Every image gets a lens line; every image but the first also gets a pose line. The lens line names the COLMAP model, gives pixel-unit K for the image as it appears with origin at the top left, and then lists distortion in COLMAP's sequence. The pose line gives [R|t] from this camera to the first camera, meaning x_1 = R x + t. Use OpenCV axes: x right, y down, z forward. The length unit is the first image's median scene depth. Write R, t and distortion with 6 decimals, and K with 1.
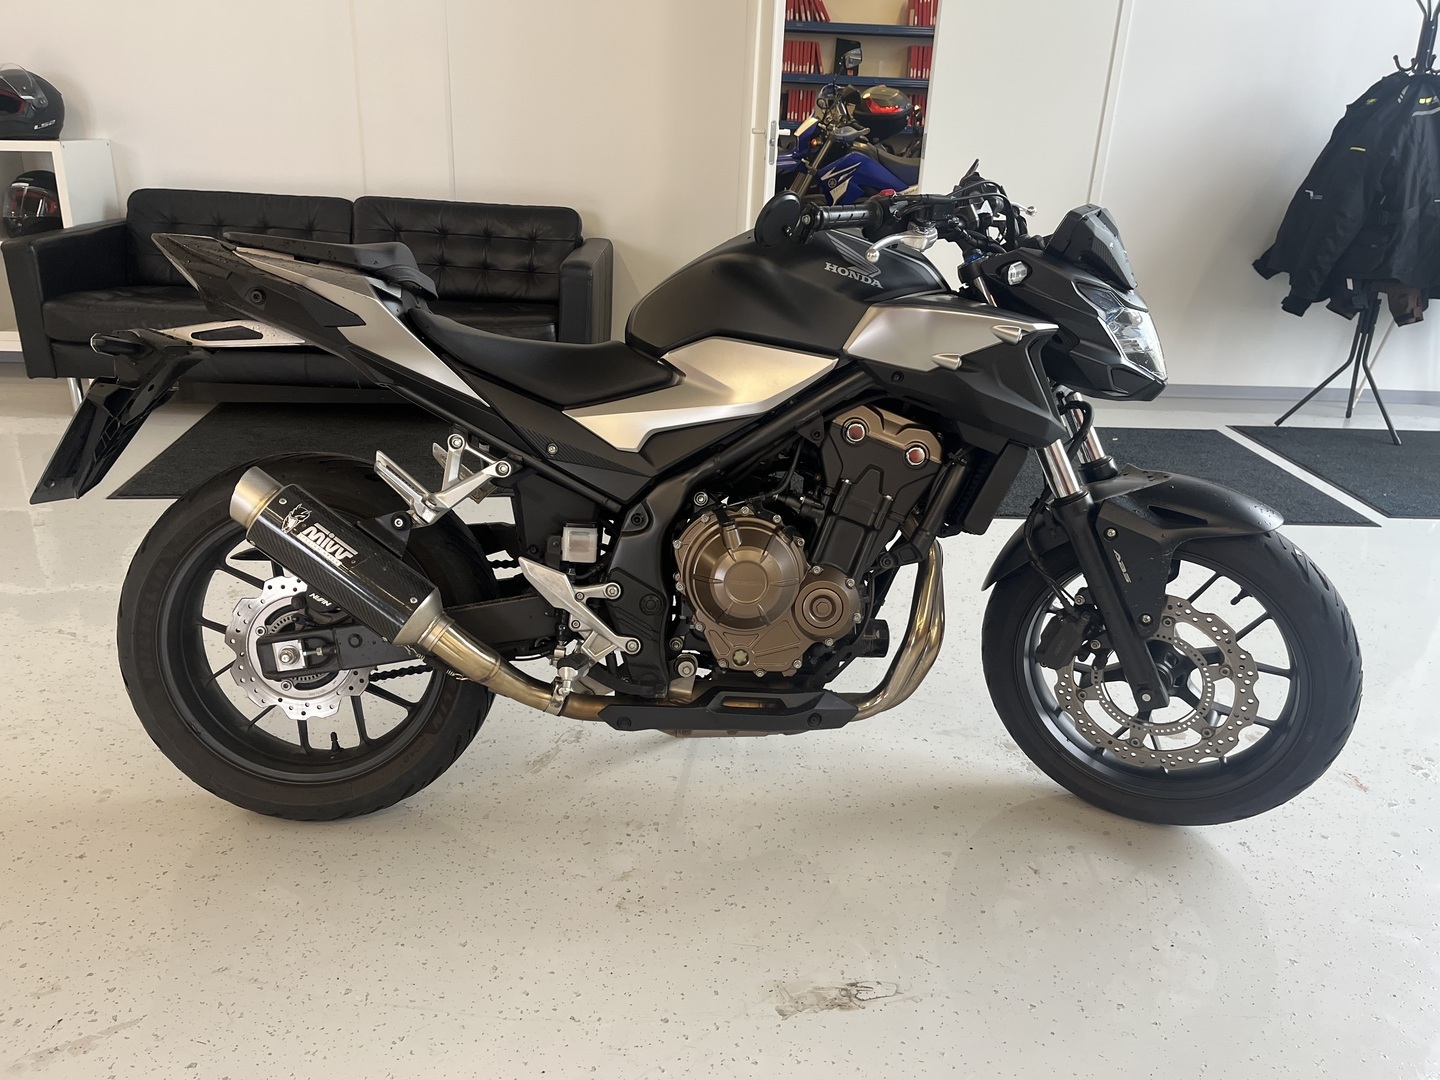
lens RADIAL K [[1104.1, 0, 720.0], [0, 1104.1, 540.0], [0, 0, 1]] dist [0.076935, -0.103118]
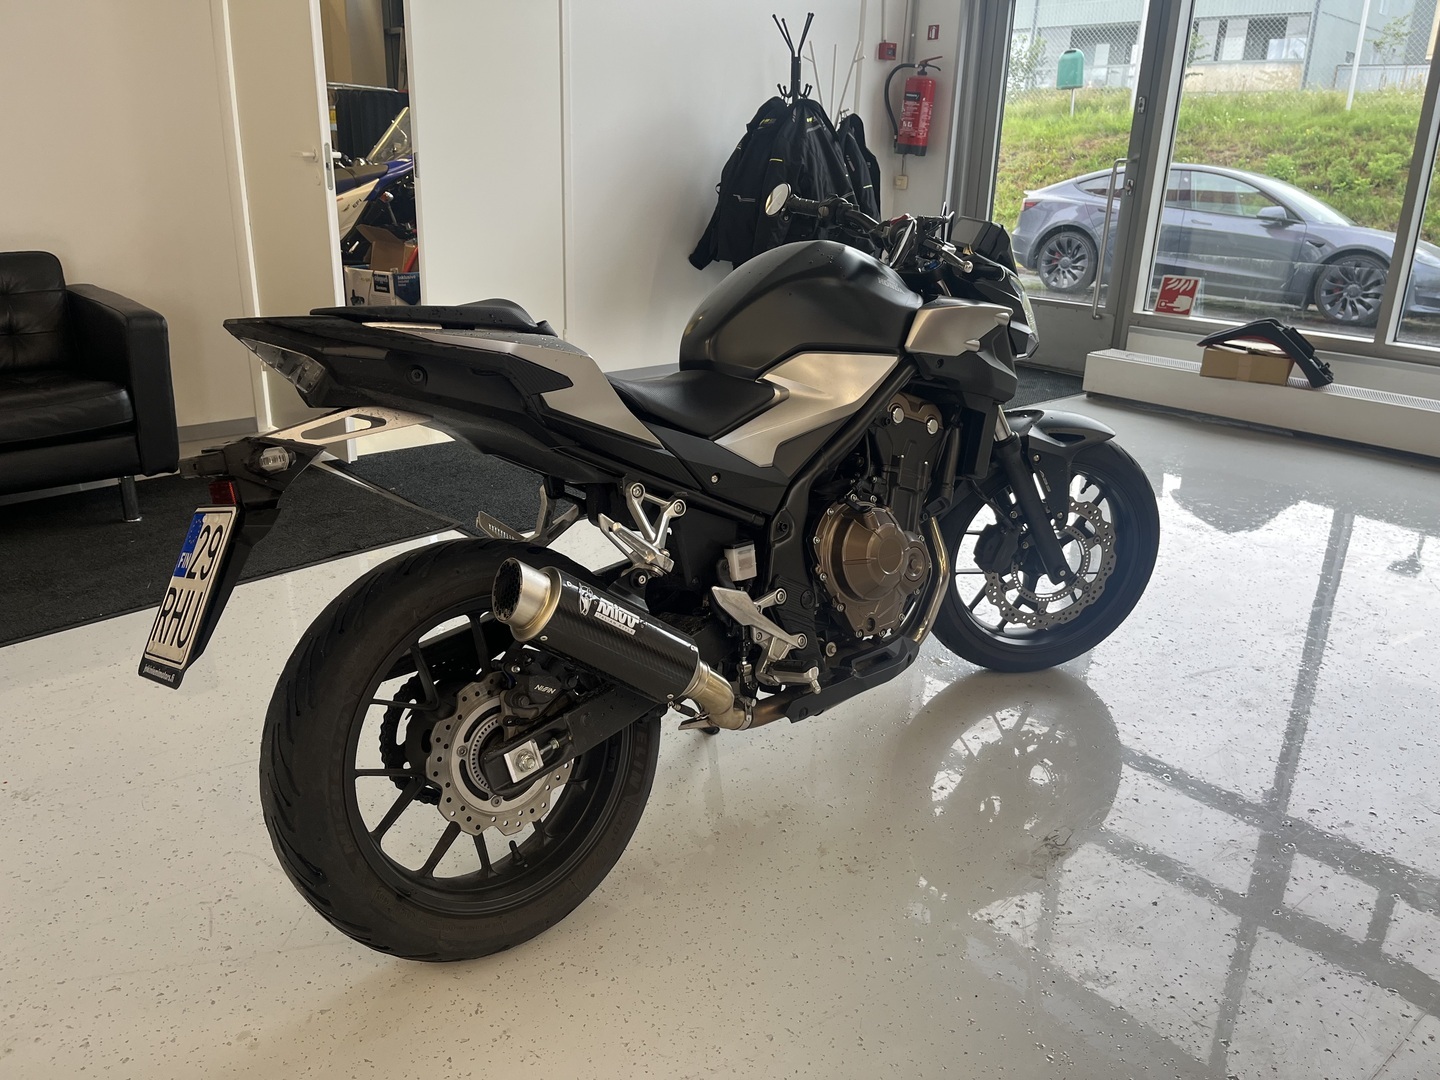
lens RADIAL K [[1104.1, 0, 720.0], [0, 1104.1, 540.0], [0, 0, 1]] dist [0.076935, -0.103118]
pose [[0.765817, -0.231964, 0.599764, -0.771899], [0.234607, 0.969171, 0.075275, -0.101325], [-0.598735, 0.083062, 0.796629, 0.173893]]
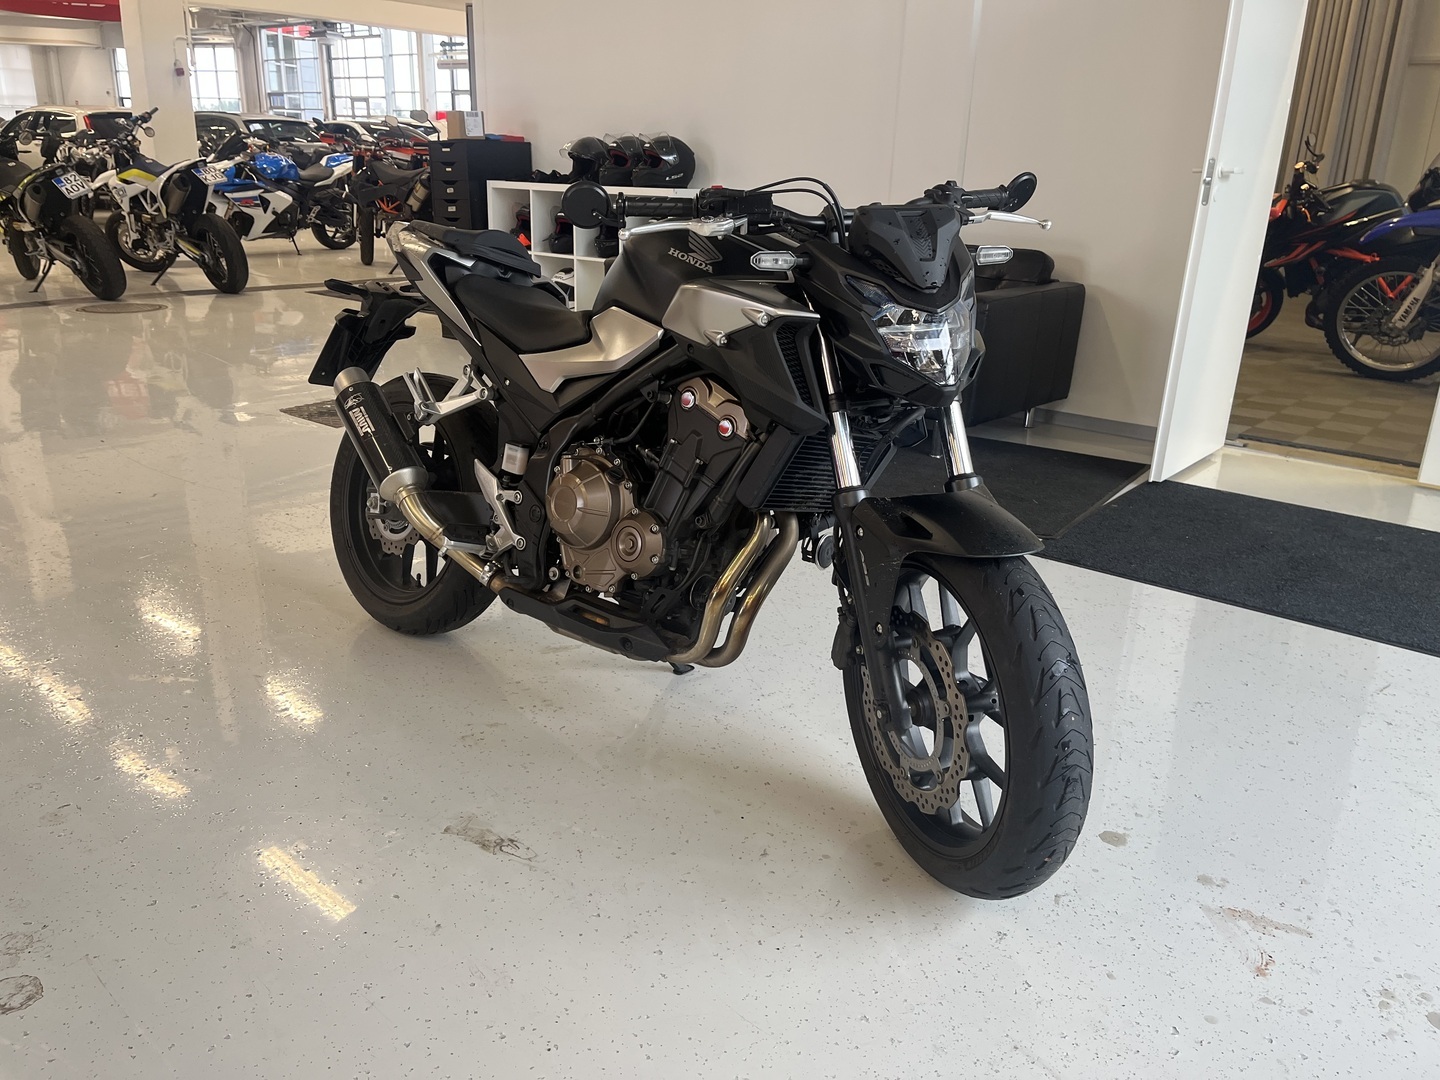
lens RADIAL K [[1104.1, 0, 720.0], [0, 1104.1, 540.0], [0, 0, 1]] dist [0.076935, -0.103118]
pose [[0.742684, 0.200191, -0.639018, 0.896221], [-0.238322, 0.970807, 0.027149, 0.003322], [0.625798, 0.132129, 0.768713, 0.172155]]
